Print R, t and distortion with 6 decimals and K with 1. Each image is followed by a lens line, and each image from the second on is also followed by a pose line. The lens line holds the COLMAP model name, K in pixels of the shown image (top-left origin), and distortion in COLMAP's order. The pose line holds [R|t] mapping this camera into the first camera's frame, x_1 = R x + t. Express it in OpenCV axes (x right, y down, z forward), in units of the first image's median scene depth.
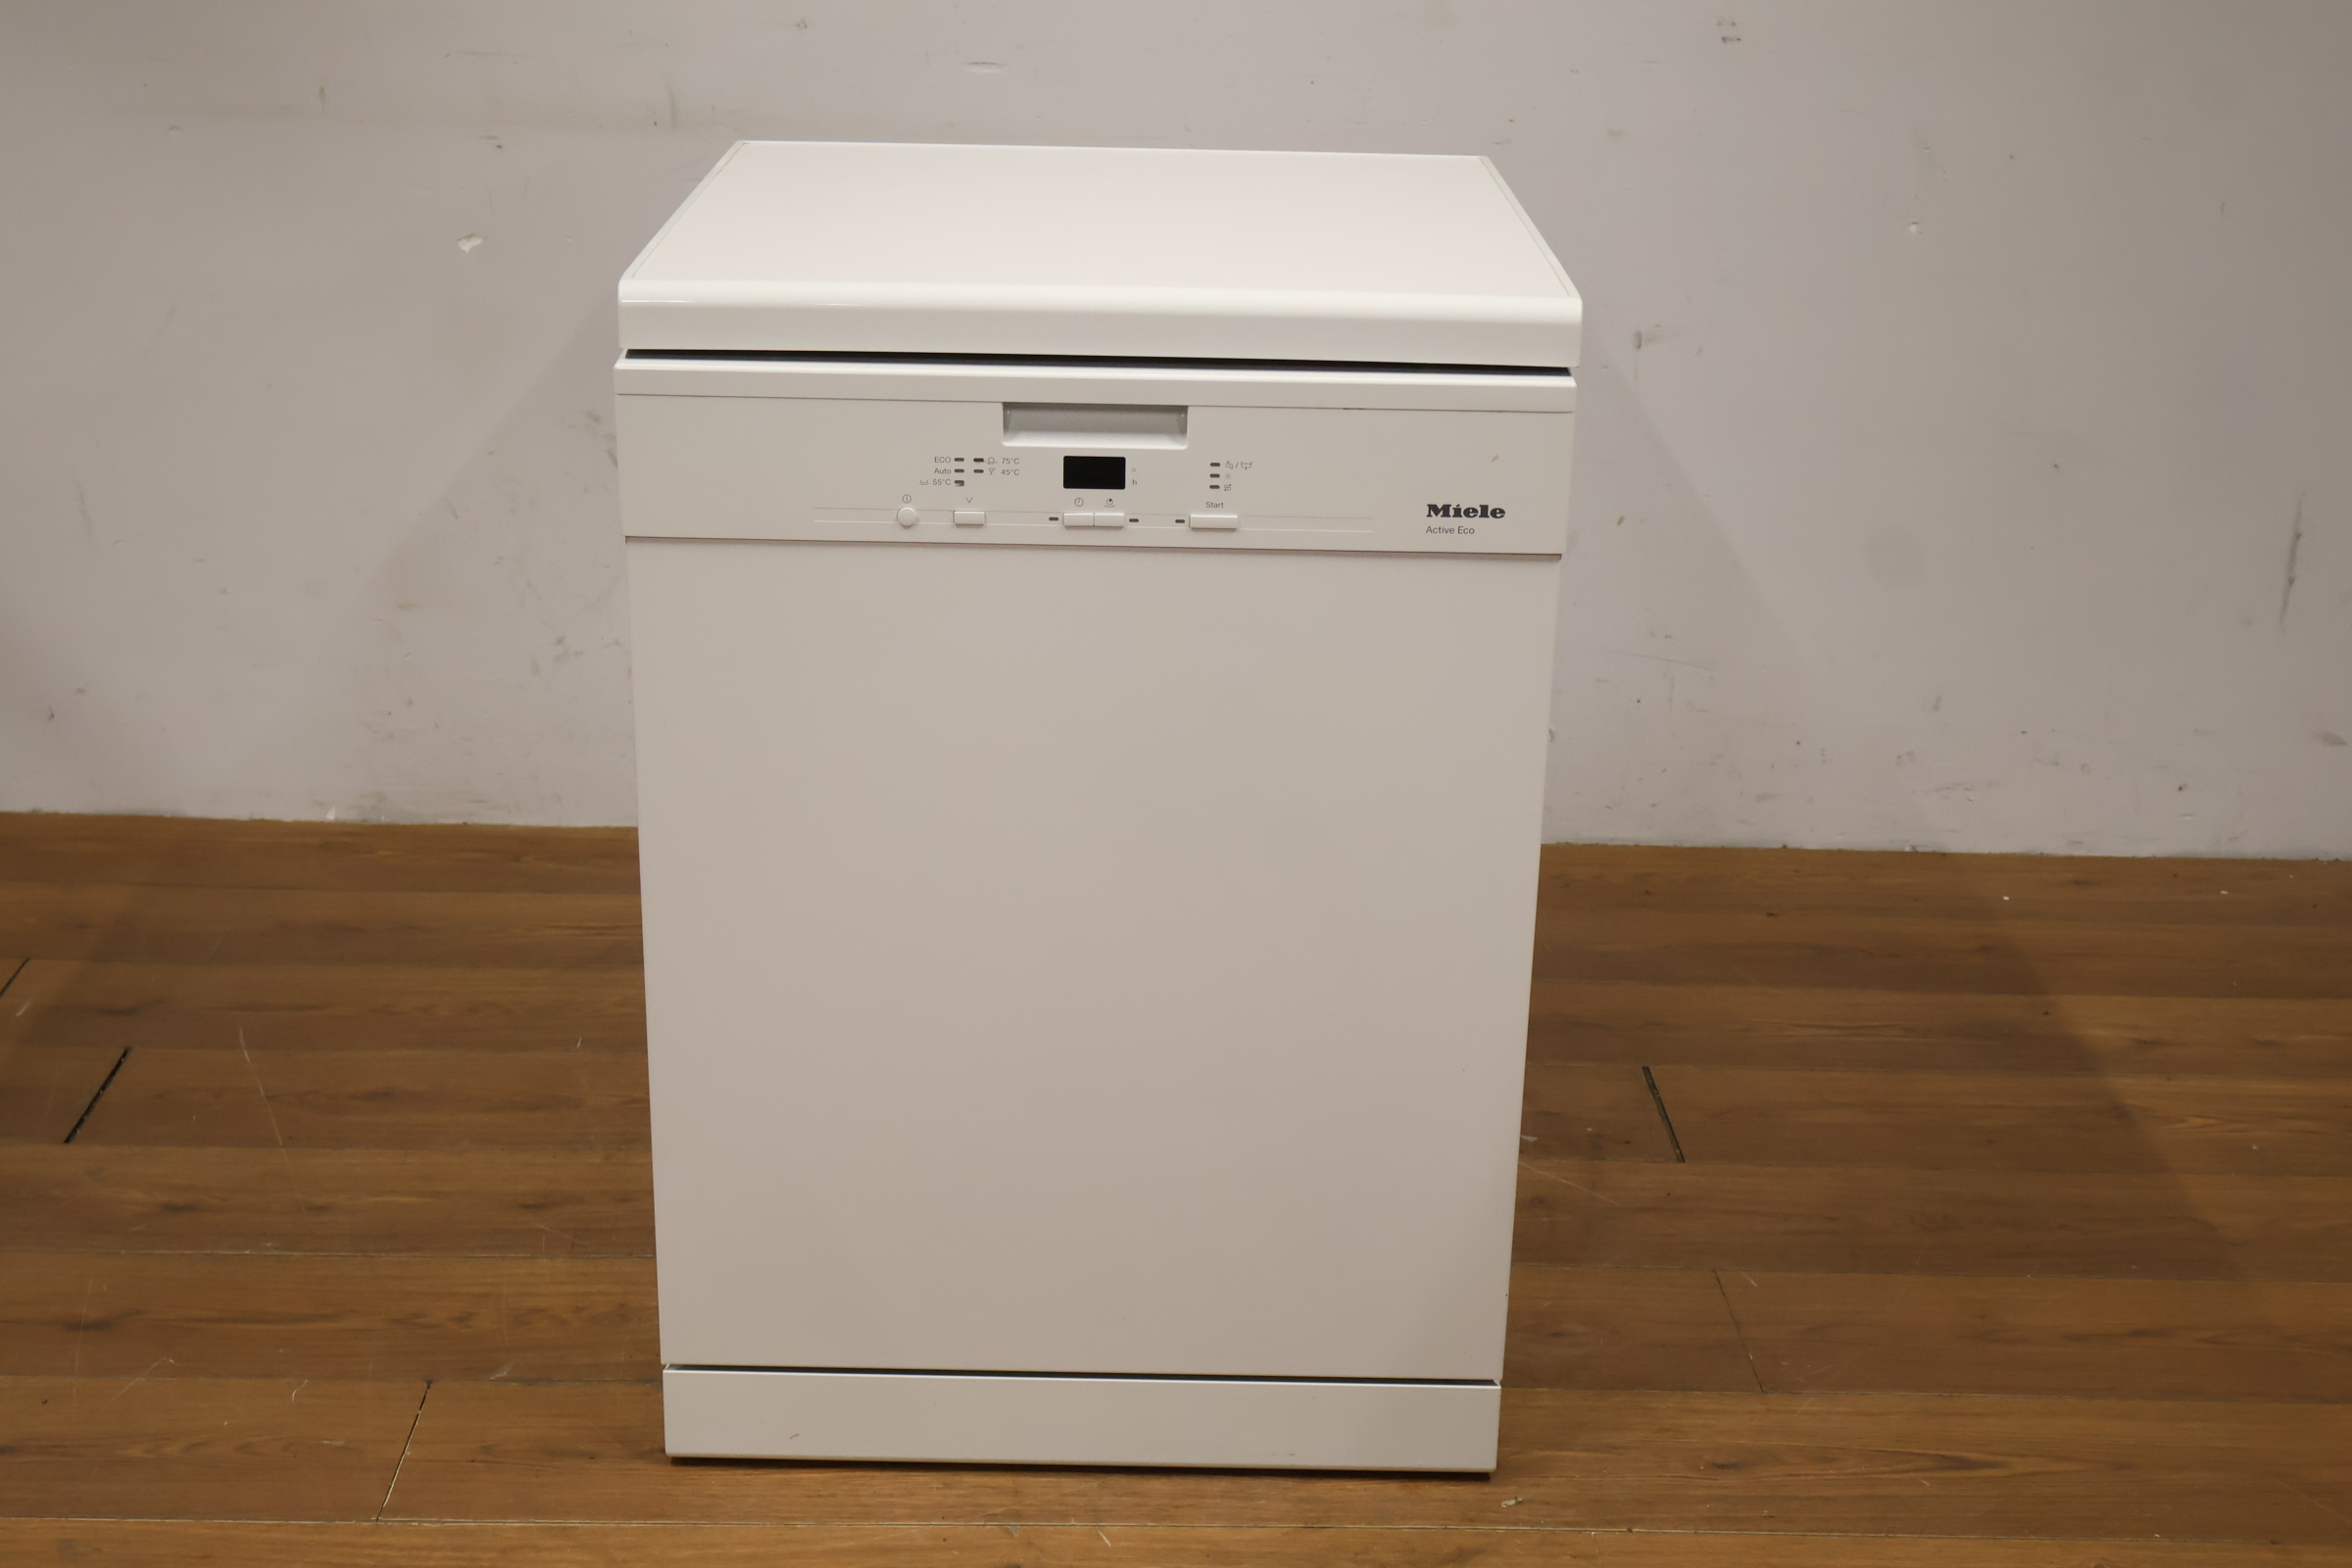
lens RADIAL K [[3150.8, 0, 1175.4], [0, 3150.8, 782.5], [0, 0, 1]] dist [-0.001240, 0.027927]
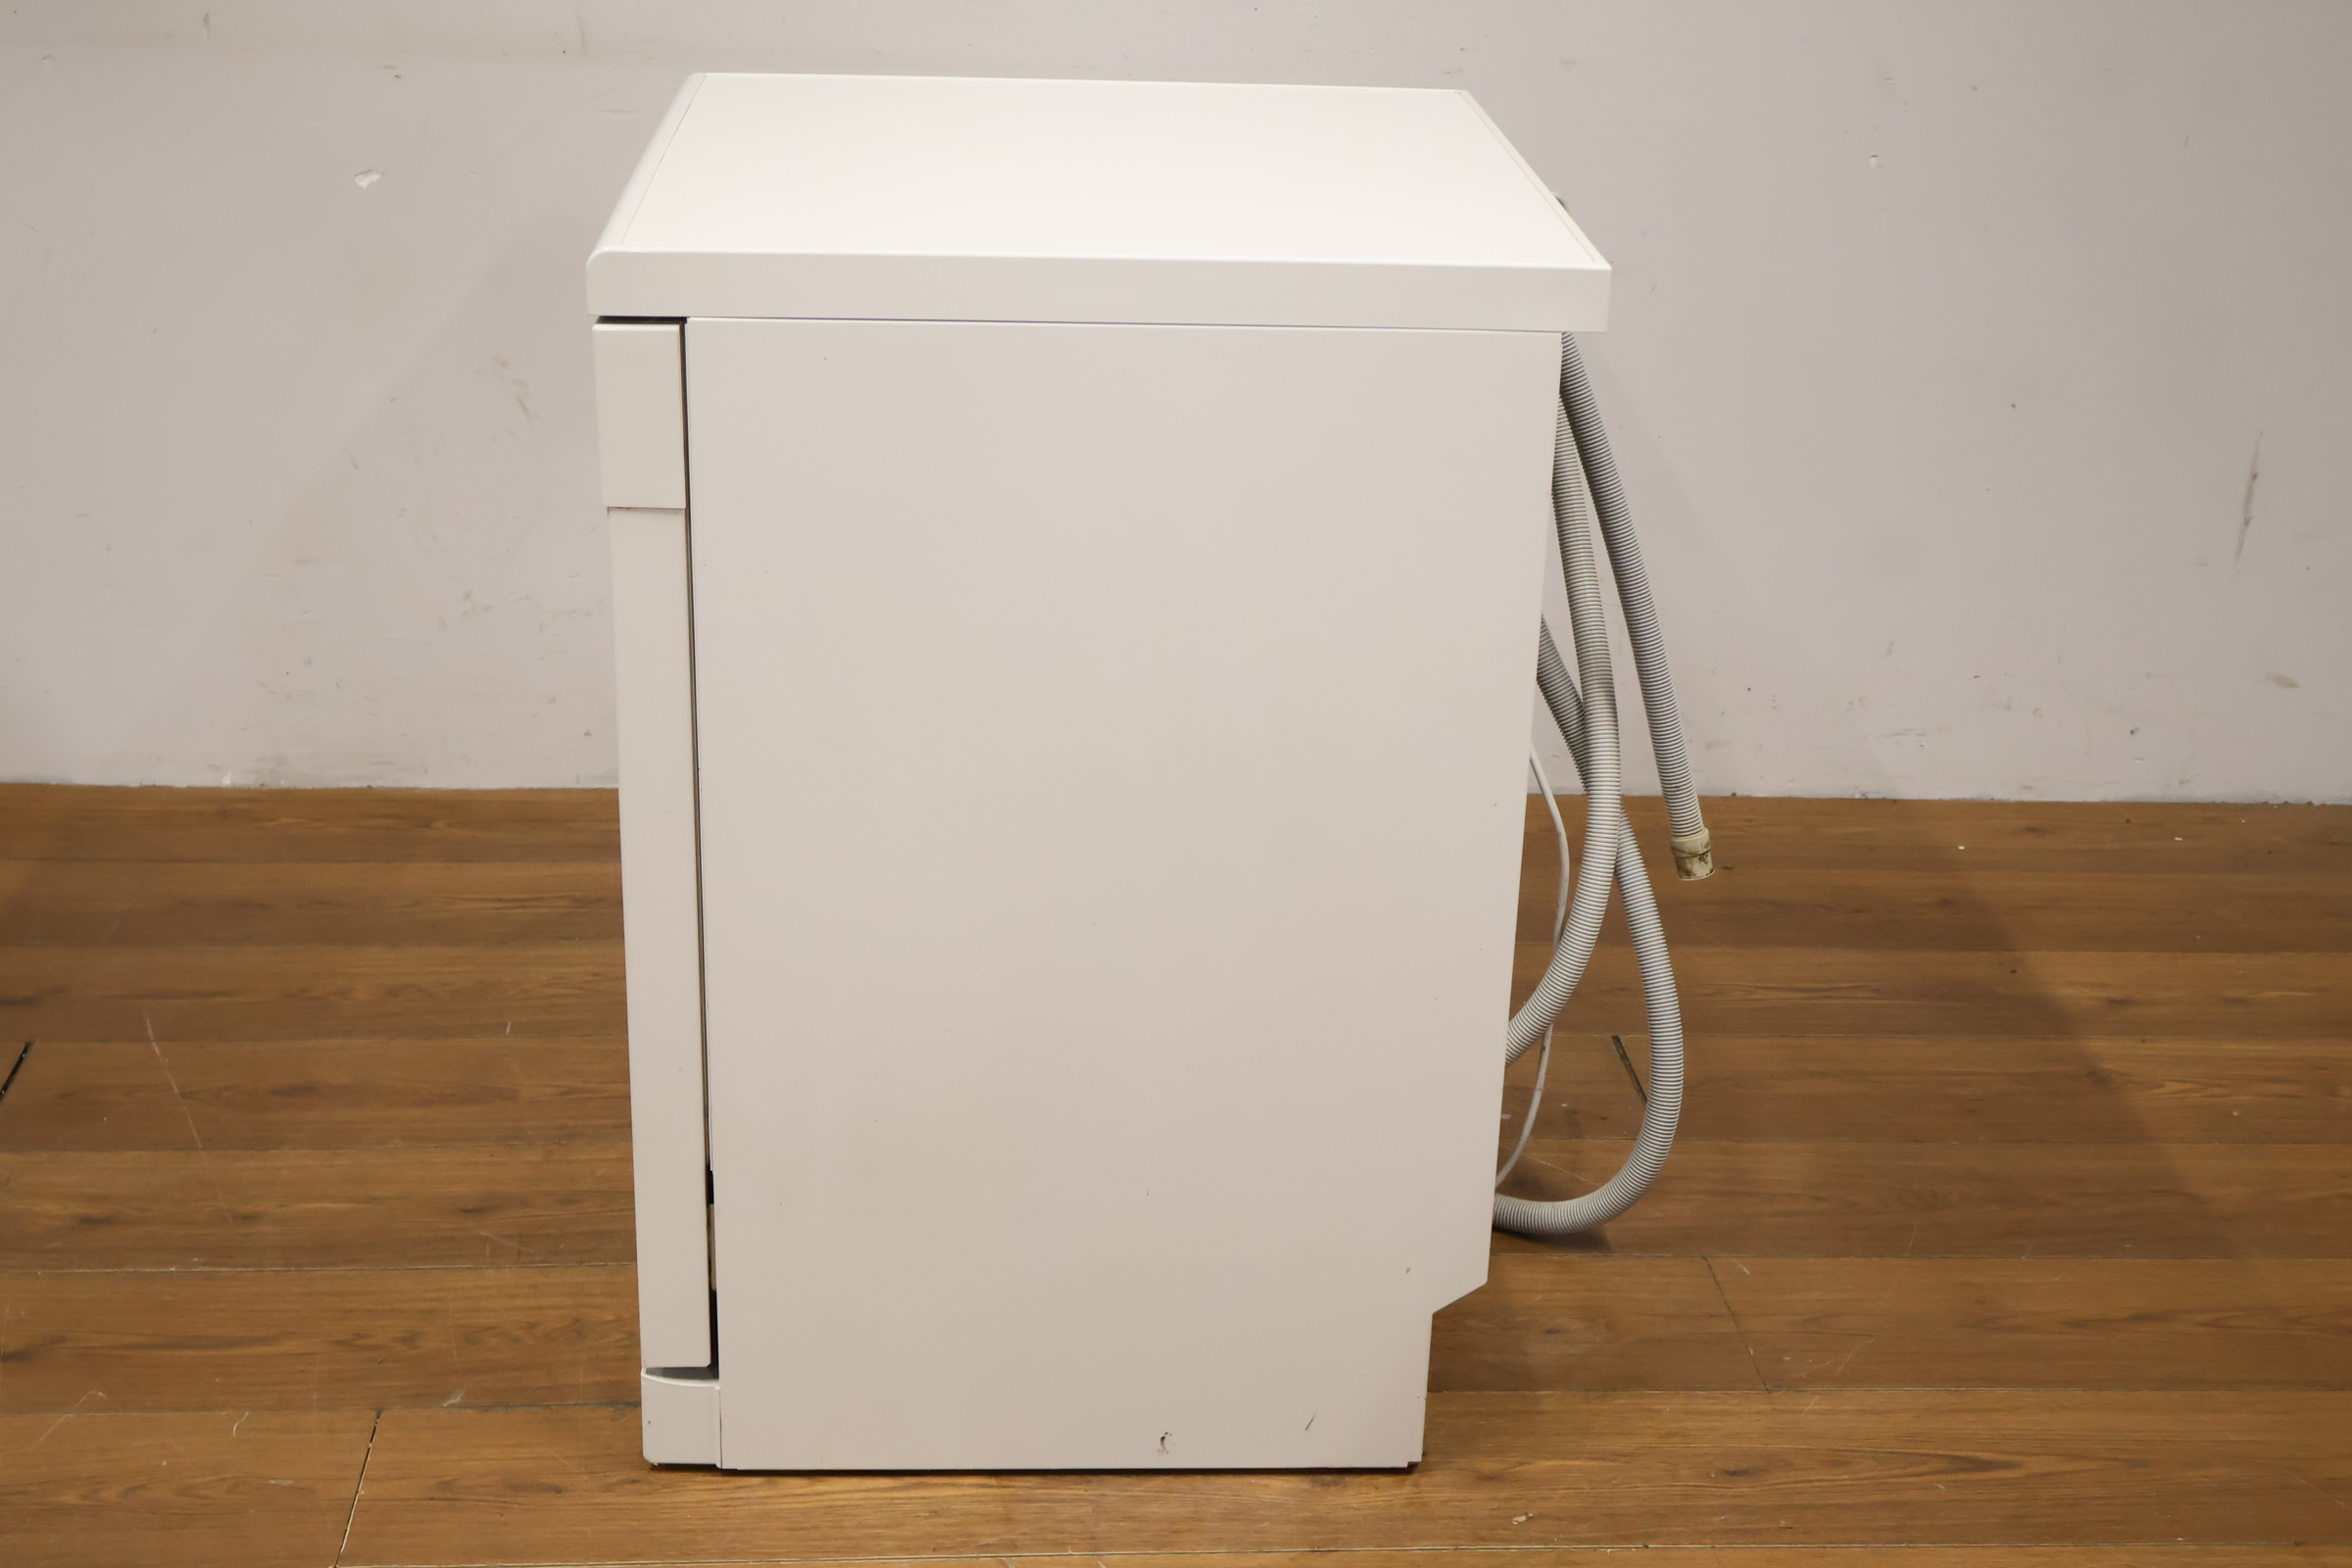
lens RADIAL K [[3144.2, 0, 1171.5], [0, 3144.2, 790.5], [0, 0, 1]] dist [0.007436, 0.015213]
pose [[0.998598, -0.010429, 0.051896, -0.043350], [0.008287, 0.999112, 0.041307, -0.031409], [-0.052280, -0.040819, 0.997798, 0.048071]]
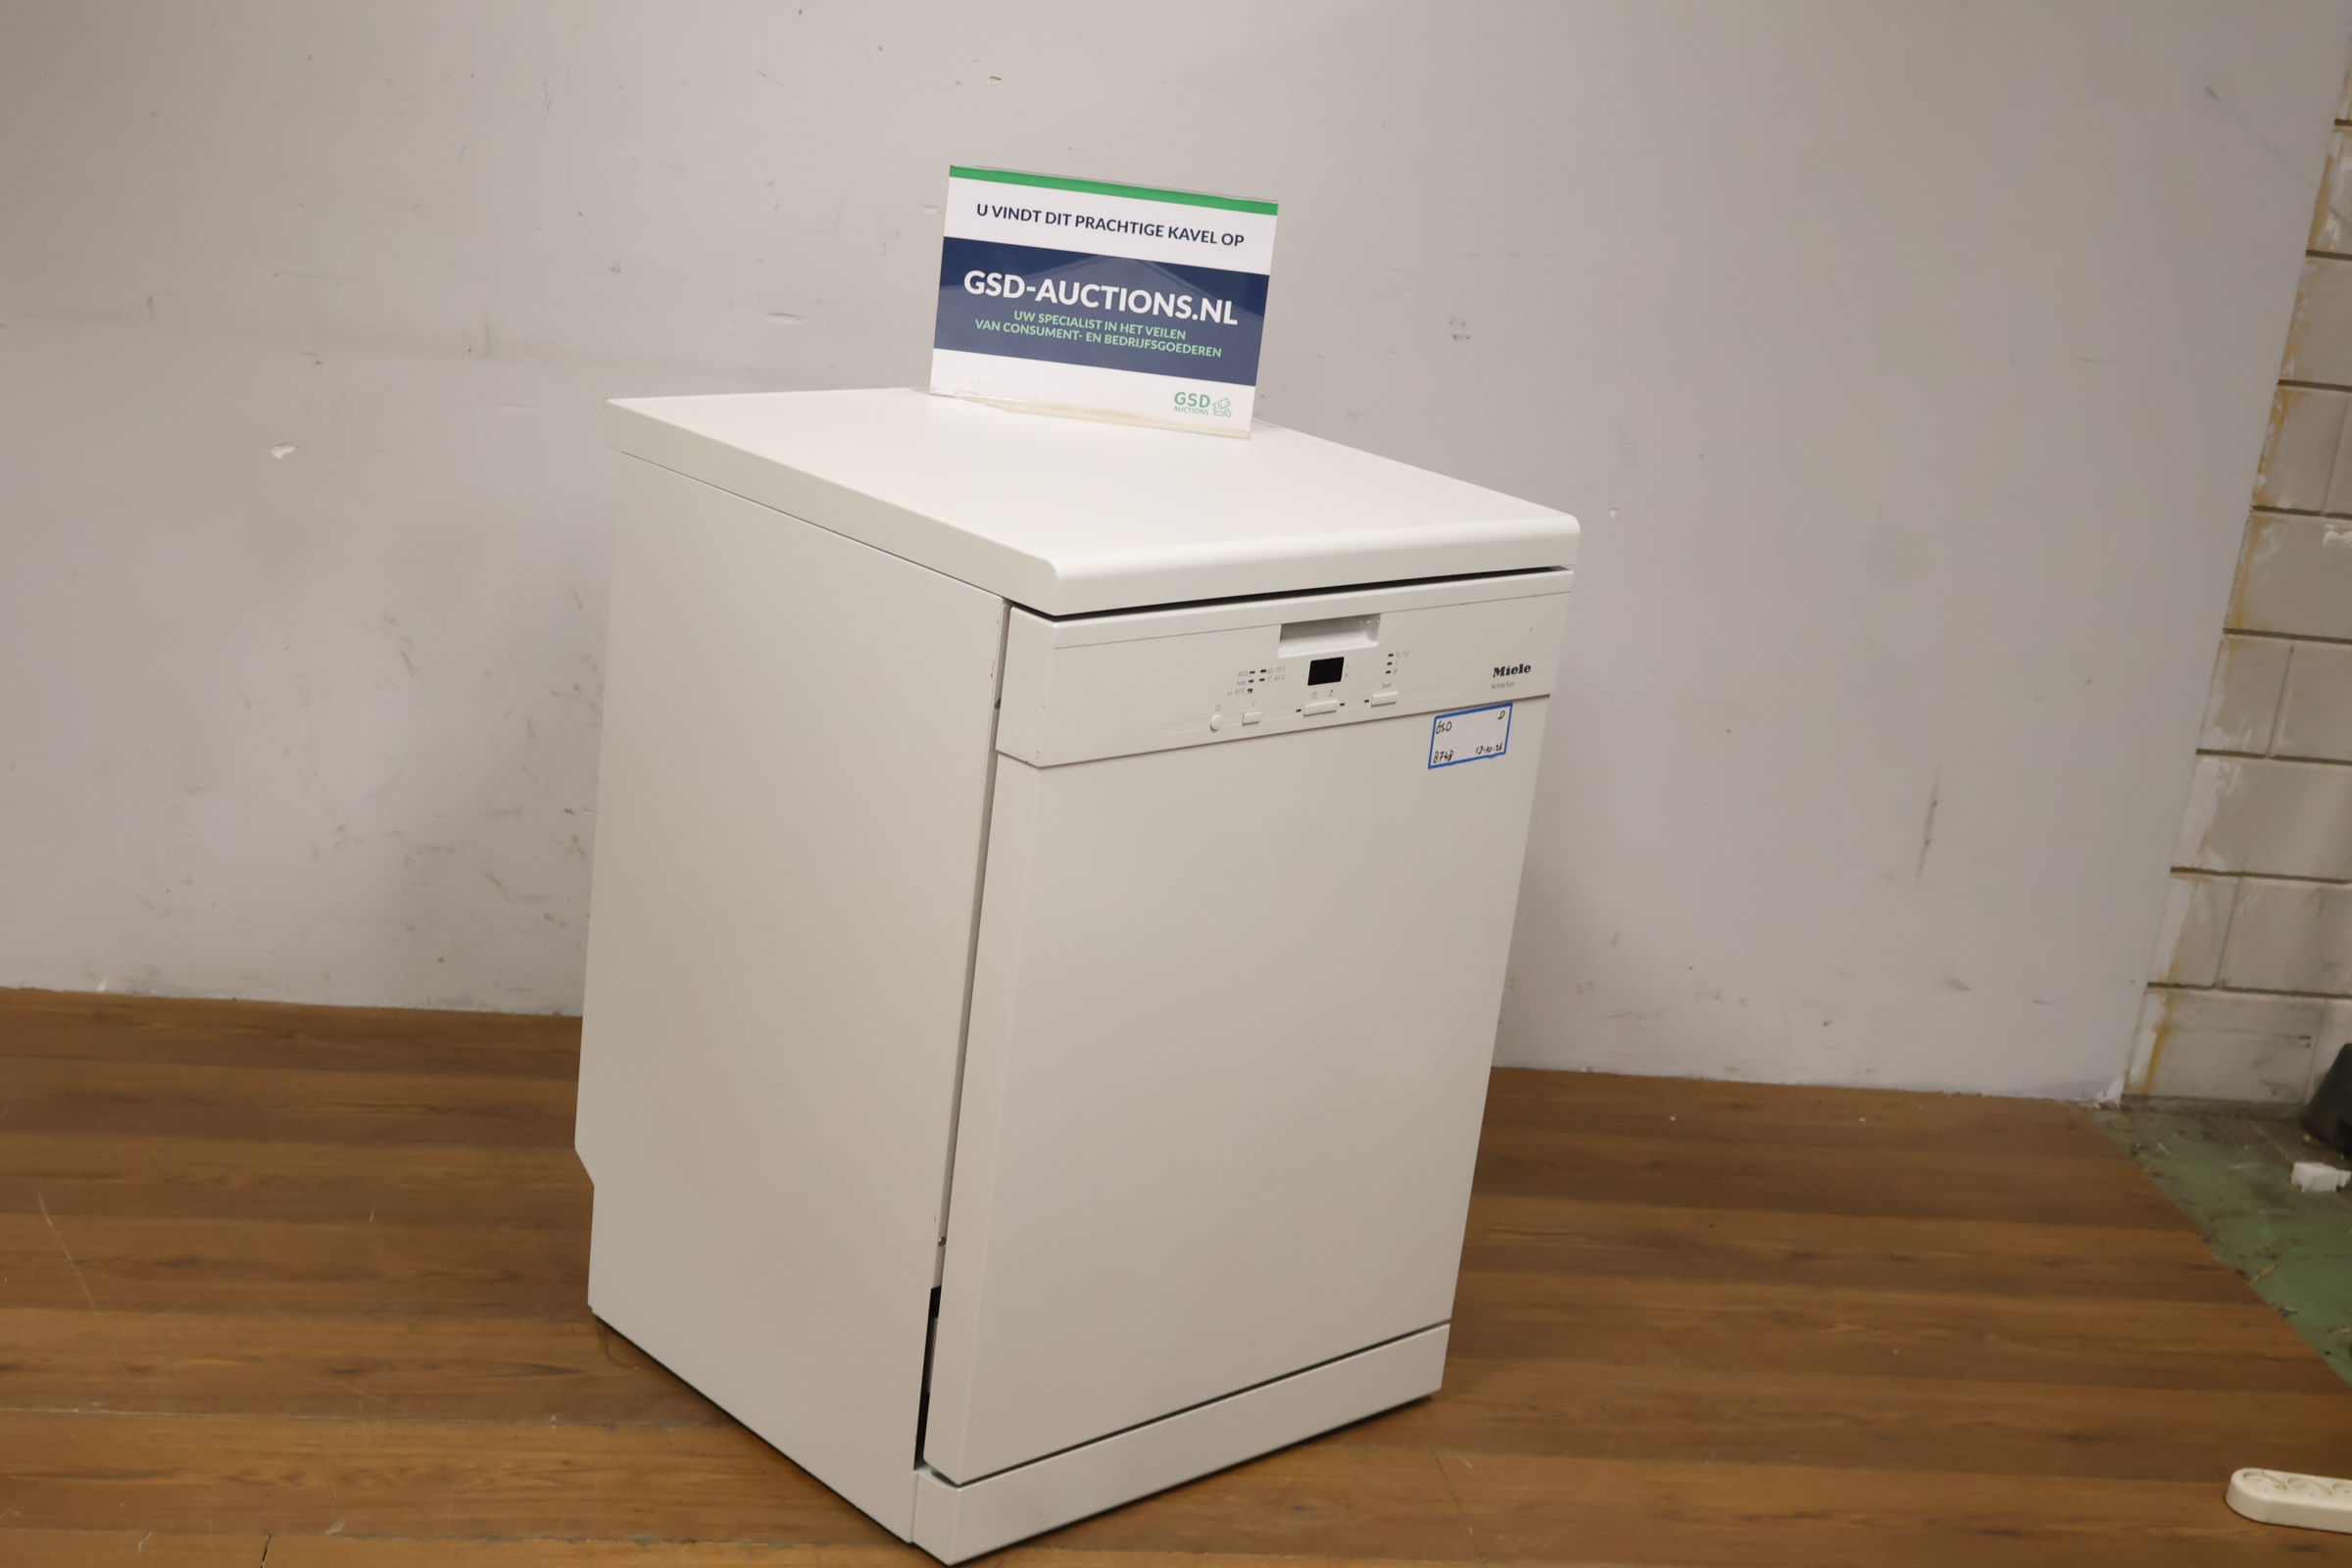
lens RADIAL K [[3226.2, 0, 1179.7], [0, 3226.2, 790.2], [0, 0, 1]] dist [0.009286, 0.039409]
pose [[0.990205, 0.045277, 0.132074, -0.081862], [-0.038626, 0.997874, -0.052489, -0.016014], [-0.134170, 0.046873, 0.989849, -0.133524]]
